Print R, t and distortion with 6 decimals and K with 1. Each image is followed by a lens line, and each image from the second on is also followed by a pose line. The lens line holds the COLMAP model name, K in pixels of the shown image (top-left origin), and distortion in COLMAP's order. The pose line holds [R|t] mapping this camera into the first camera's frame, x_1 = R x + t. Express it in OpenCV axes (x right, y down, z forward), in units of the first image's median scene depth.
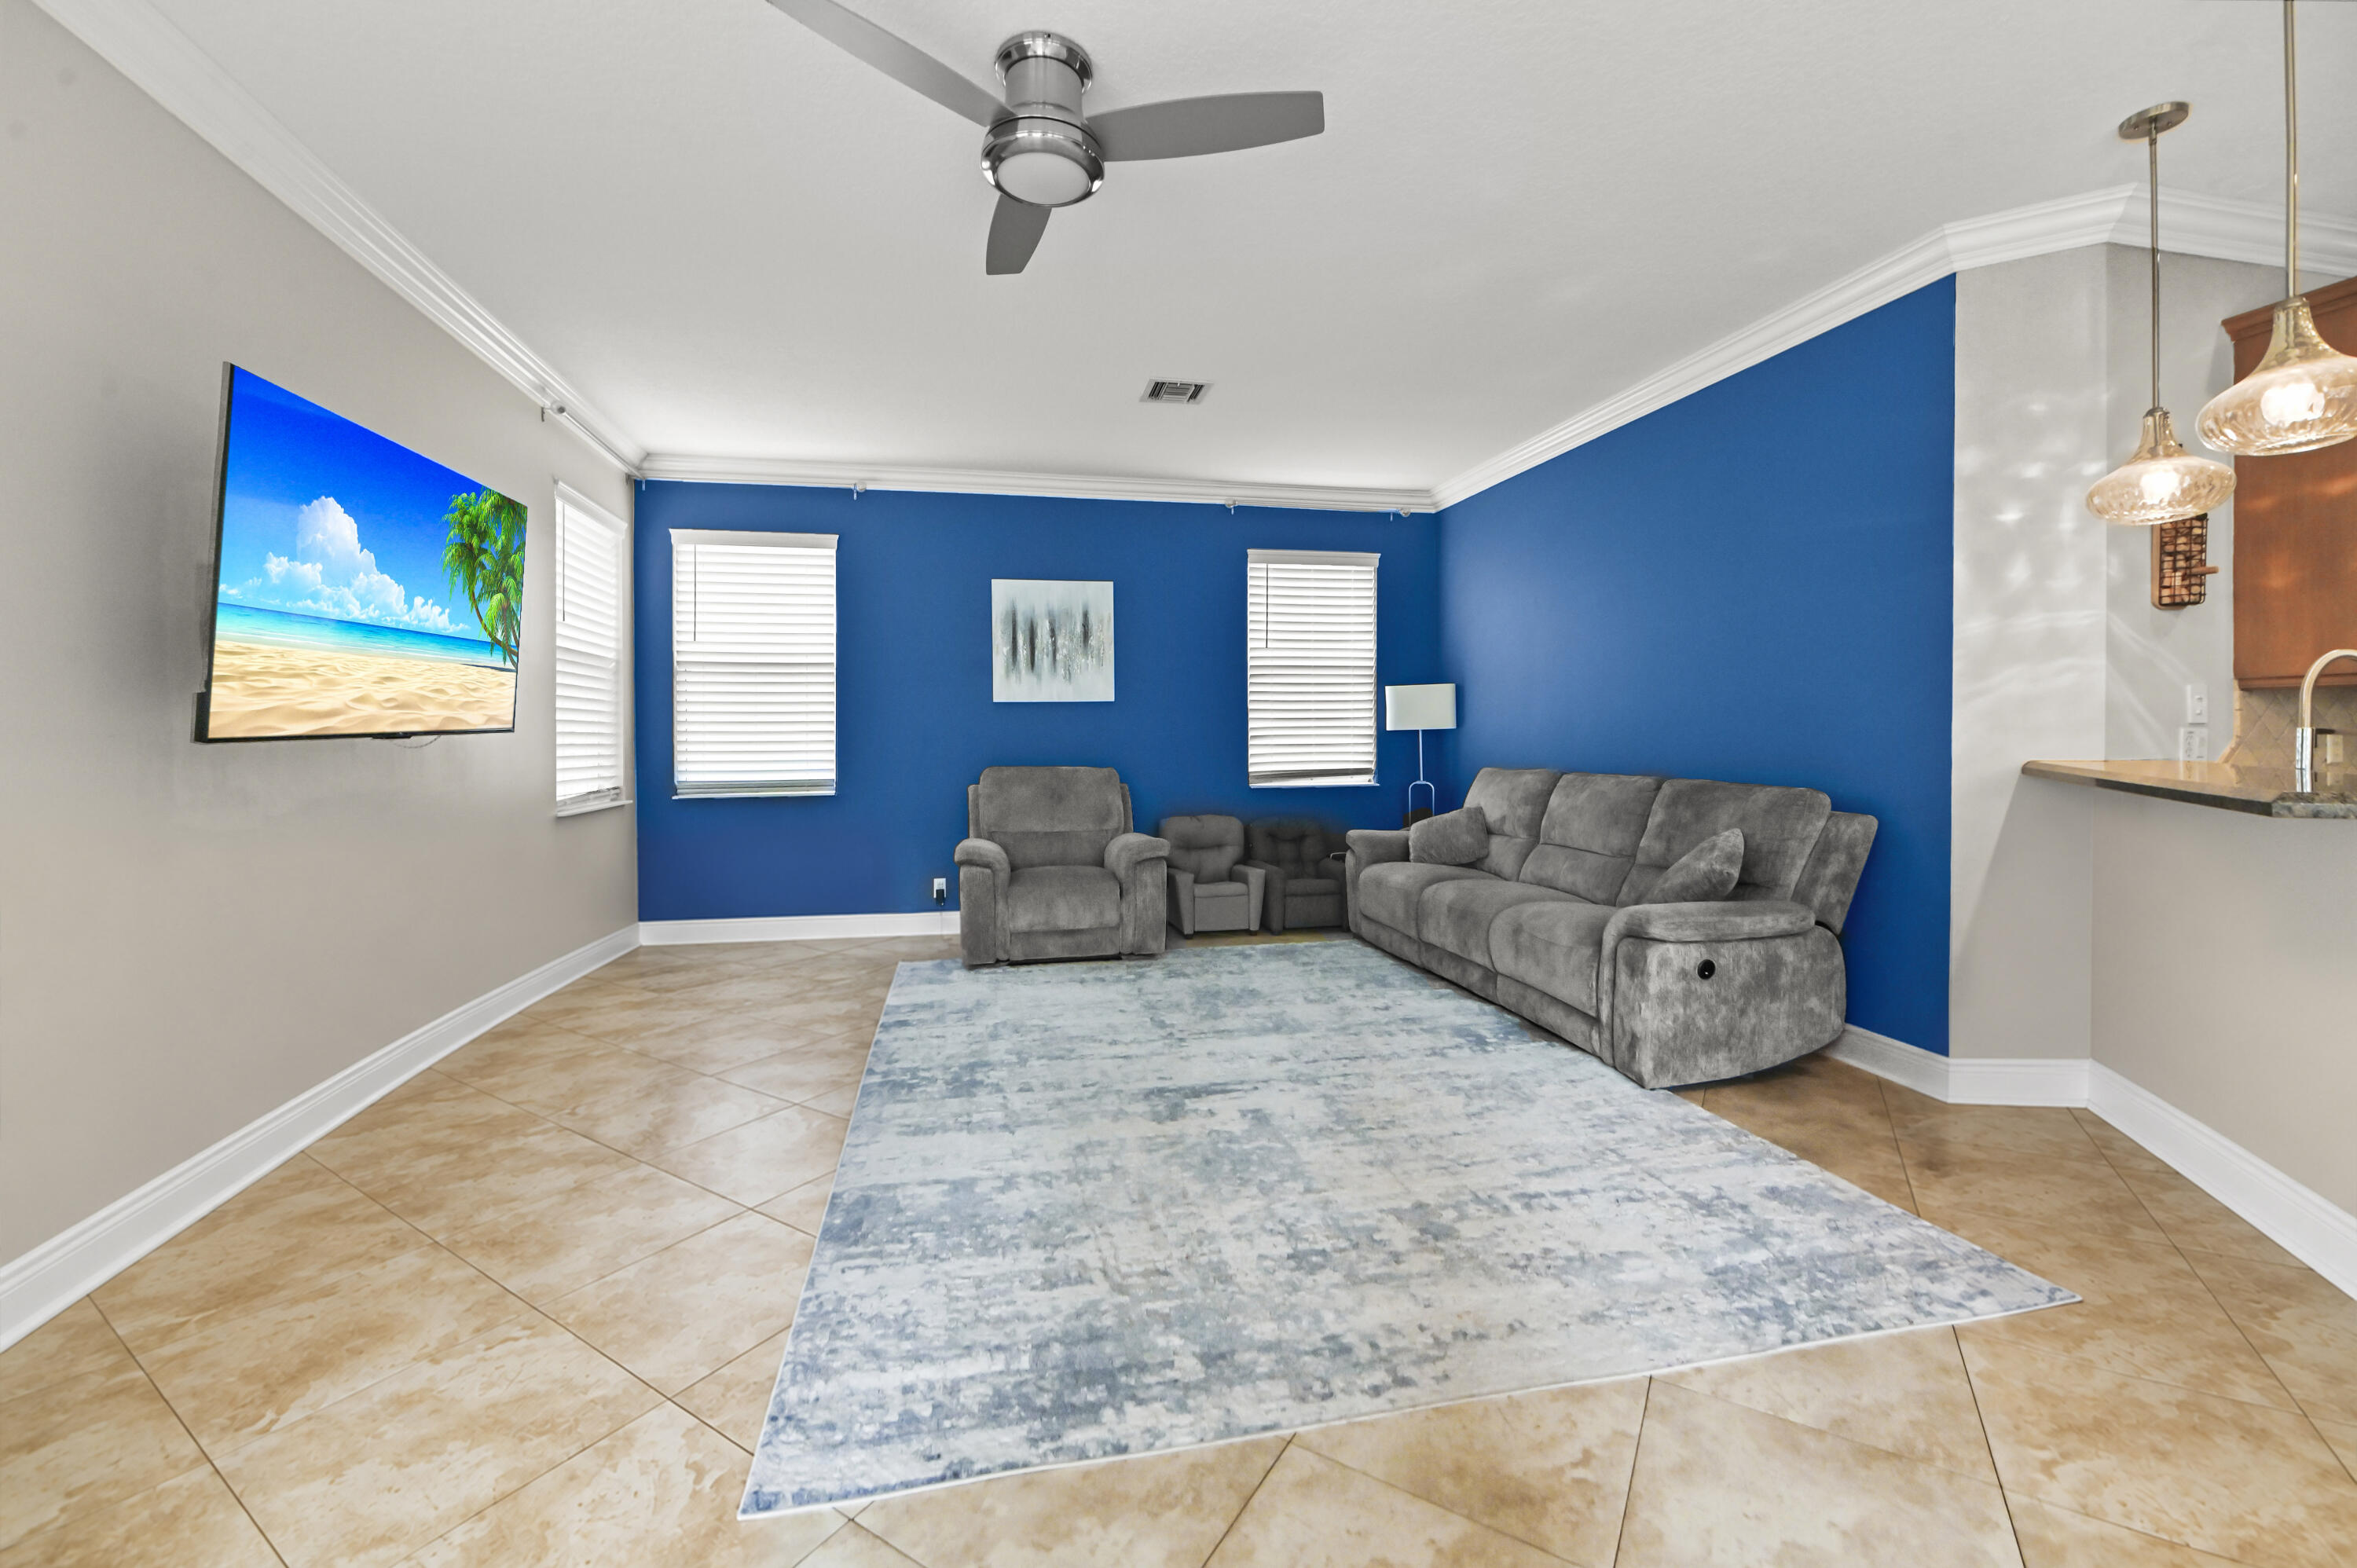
lens RADIAL K [[975.9, 0, 1222.3], [0, 975.9, 732.5], [0, 0, 1]] dist [-0.003077, 0.000105]
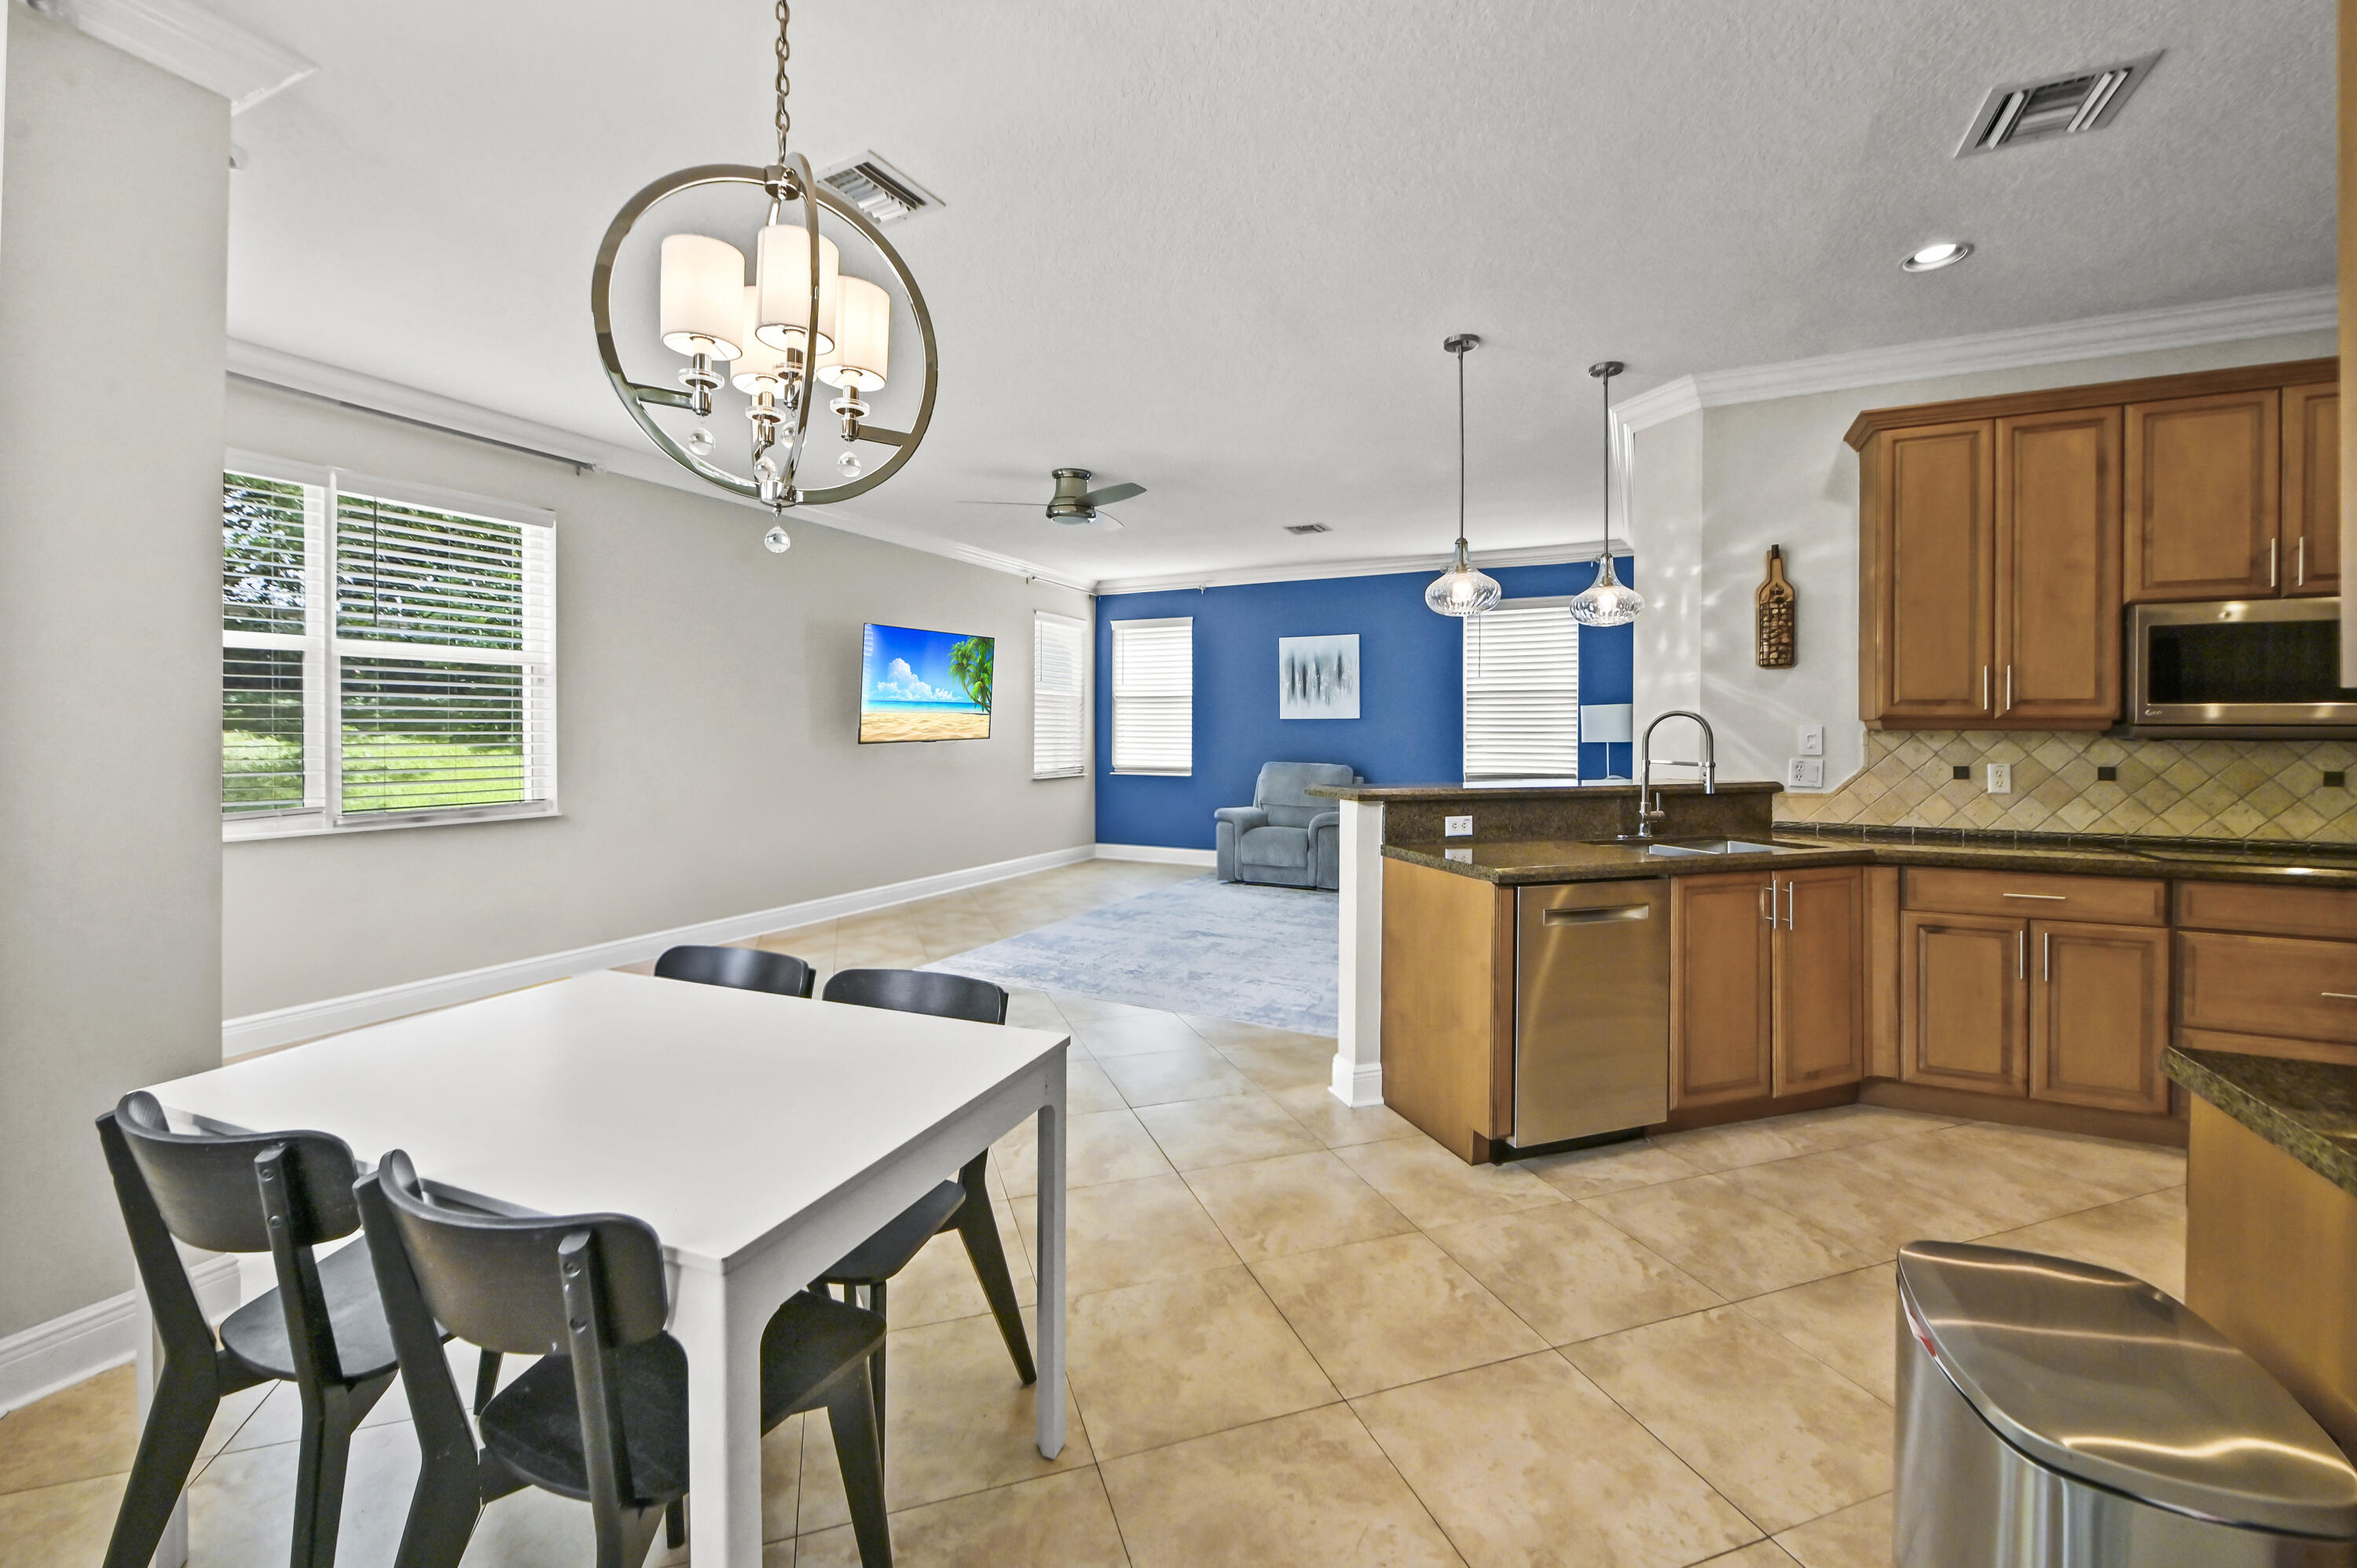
lens RADIAL K [[975.9, 0, 1178.6], [0, 975.9, 739.2], [0, 0, 1]] dist [-0.003077, 0.000105]
pose [[0.779524, 0.014506, -0.626205, 0.651852], [-0.006610, 0.999867, 0.014933, -0.024243], [0.626338, -0.007502, 0.779516, -0.306236]]
